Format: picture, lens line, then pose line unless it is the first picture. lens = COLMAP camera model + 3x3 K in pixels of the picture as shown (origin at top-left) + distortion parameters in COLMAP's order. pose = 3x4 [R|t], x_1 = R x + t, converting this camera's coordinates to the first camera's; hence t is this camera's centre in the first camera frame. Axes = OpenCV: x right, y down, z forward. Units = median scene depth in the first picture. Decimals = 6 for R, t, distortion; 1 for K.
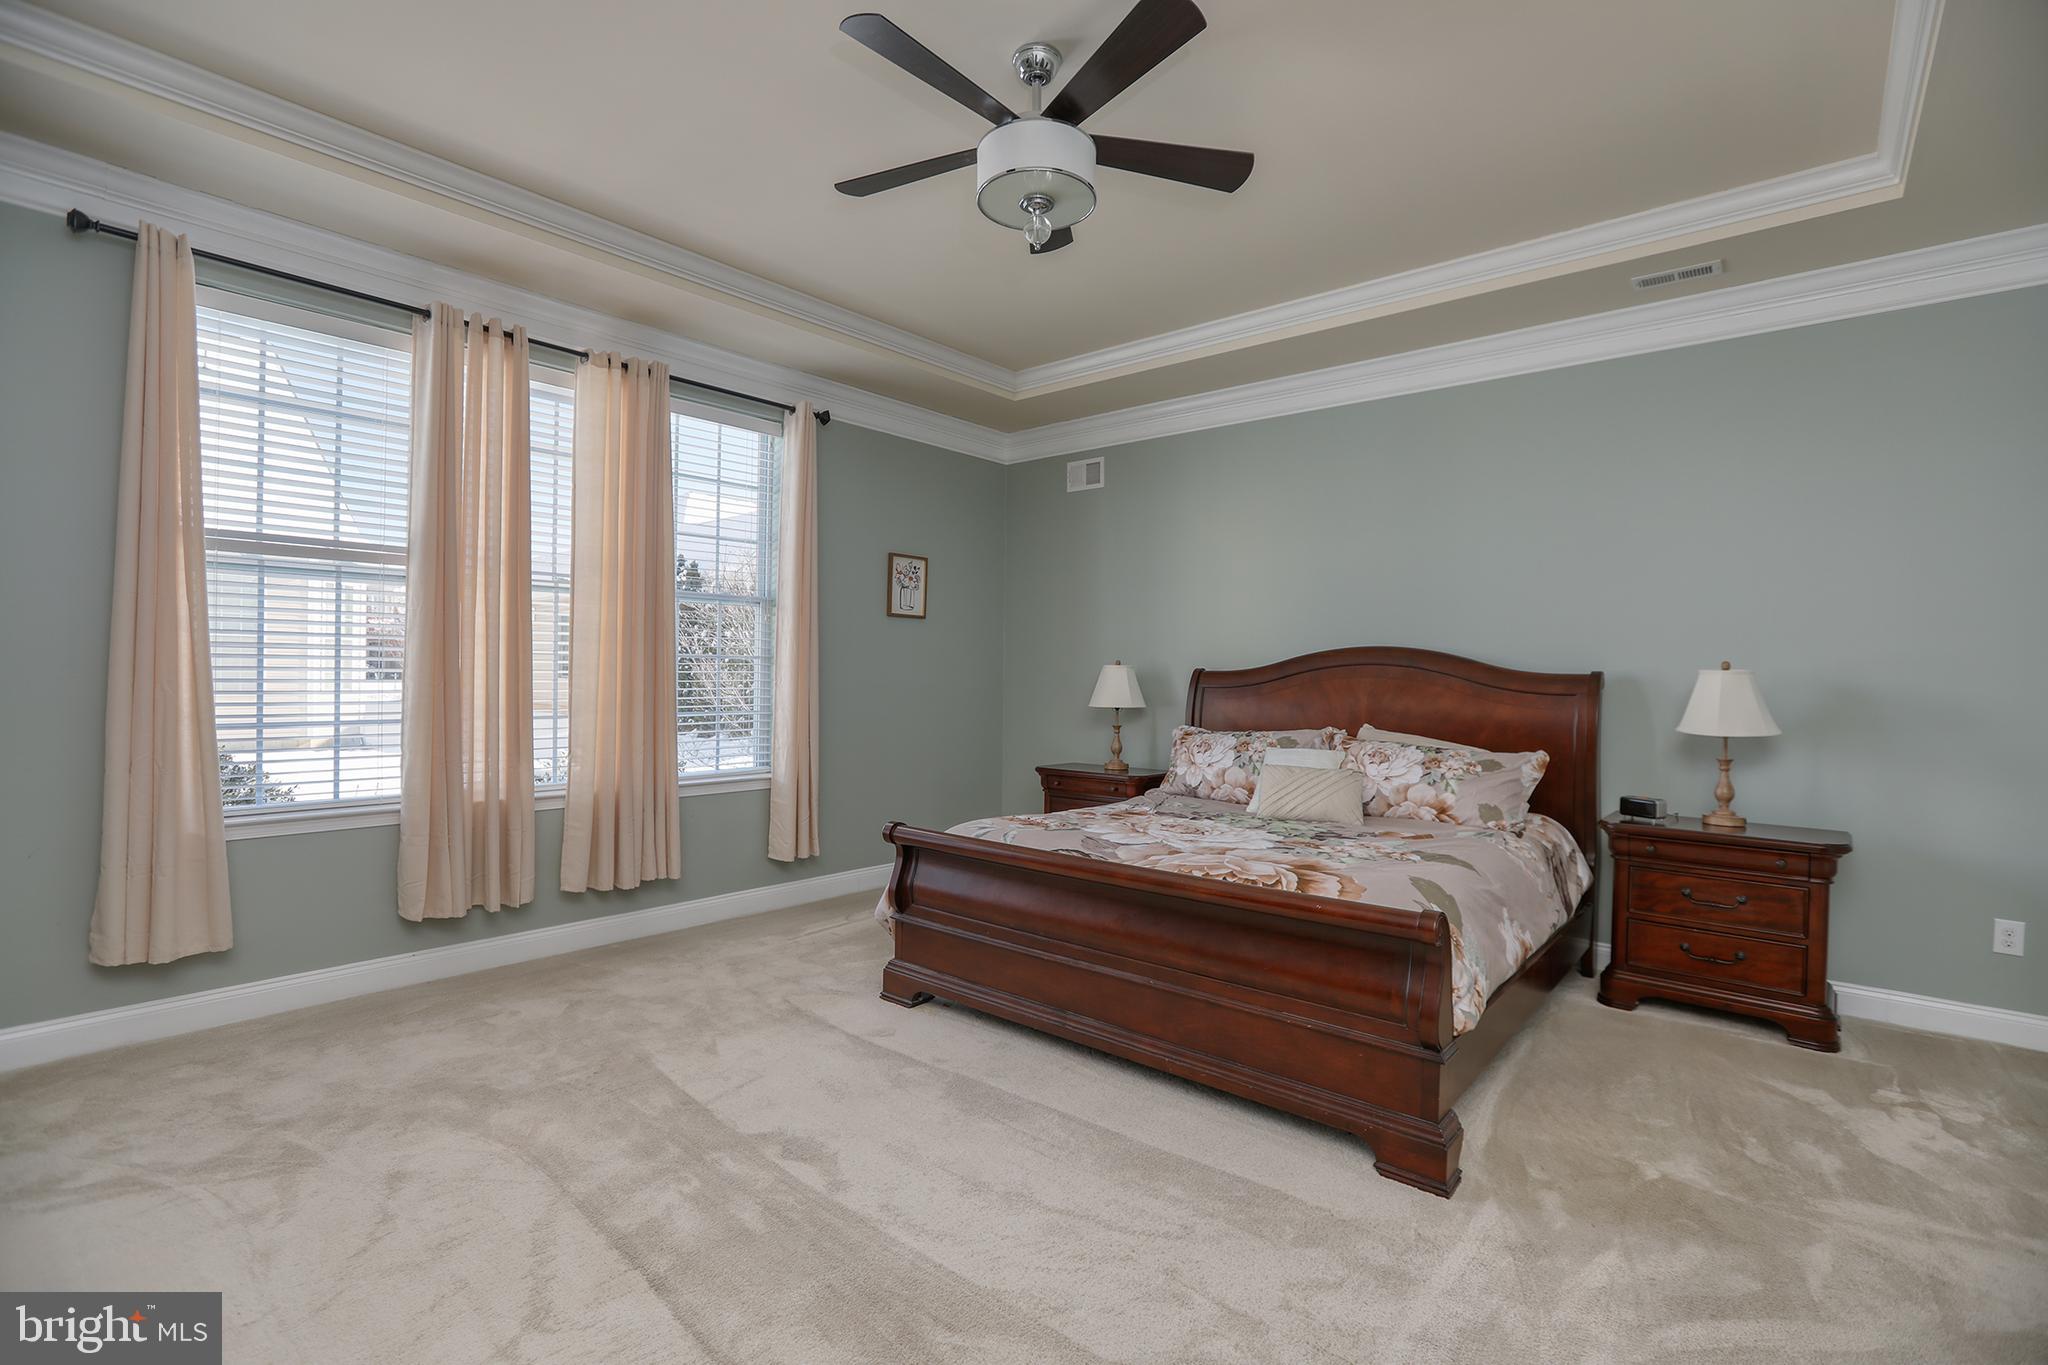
lens RADIAL K [[920.5, 0, 1030.9], [0, 920.5, 677.1], [0, 0, 1]] dist [-0.059483, 0.022367]
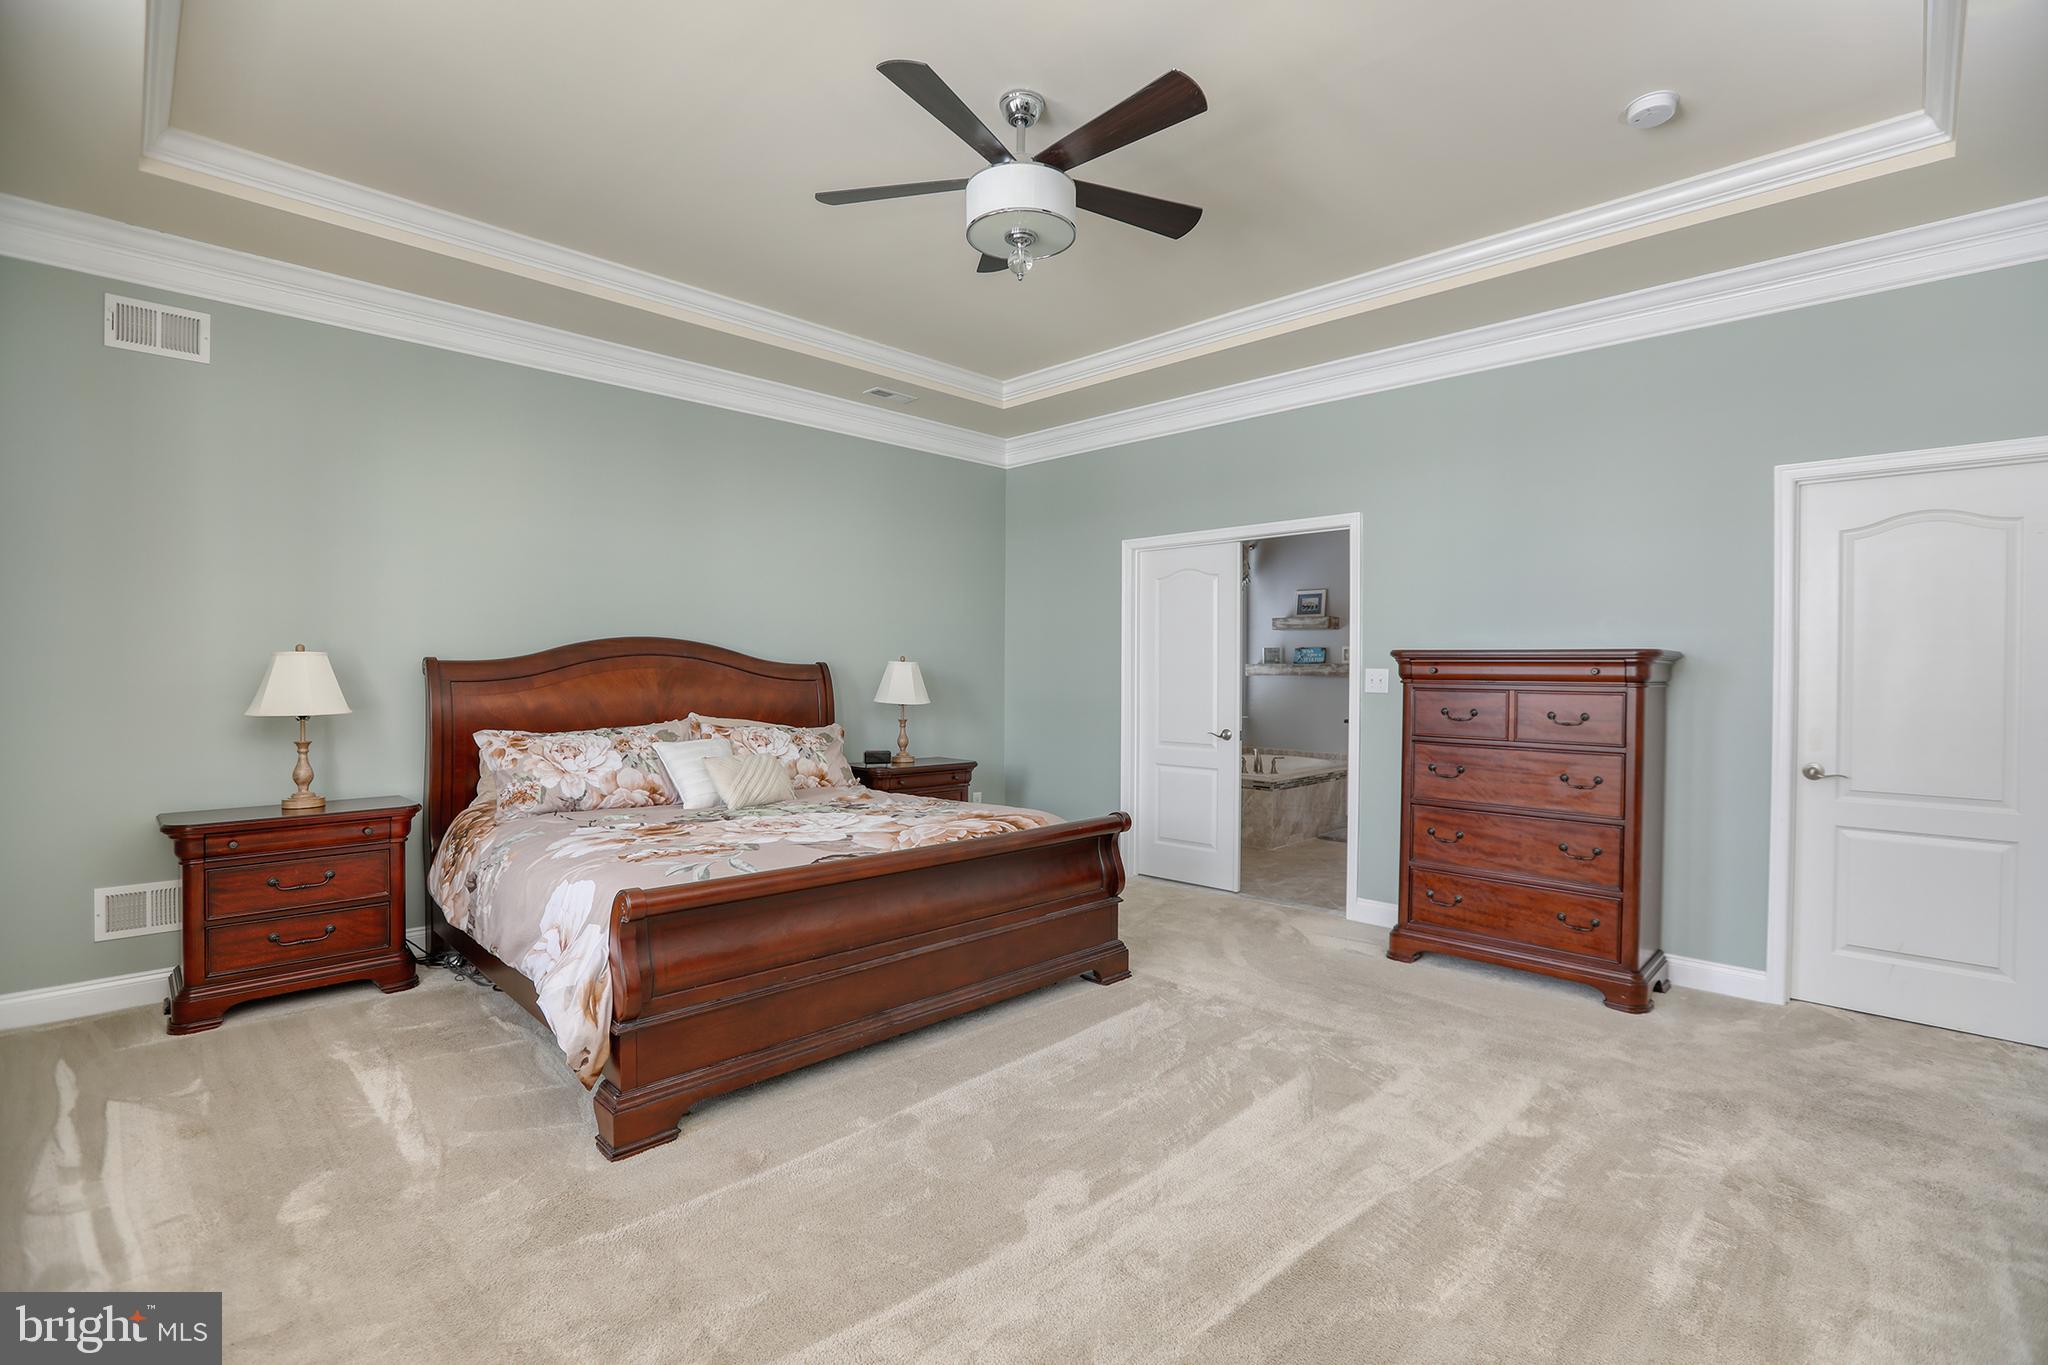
lens RADIAL K [[920.5, 0, 1030.9], [0, 920.5, 677.1], [0, 0, 1]] dist [-0.059483, 0.022367]
pose [[0.079058, -0.019757, 0.996674, -0.667597], [-0.005191, 0.999782, 0.020230, -0.012993], [-0.996857, -0.006774, 0.078938, 0.550923]]
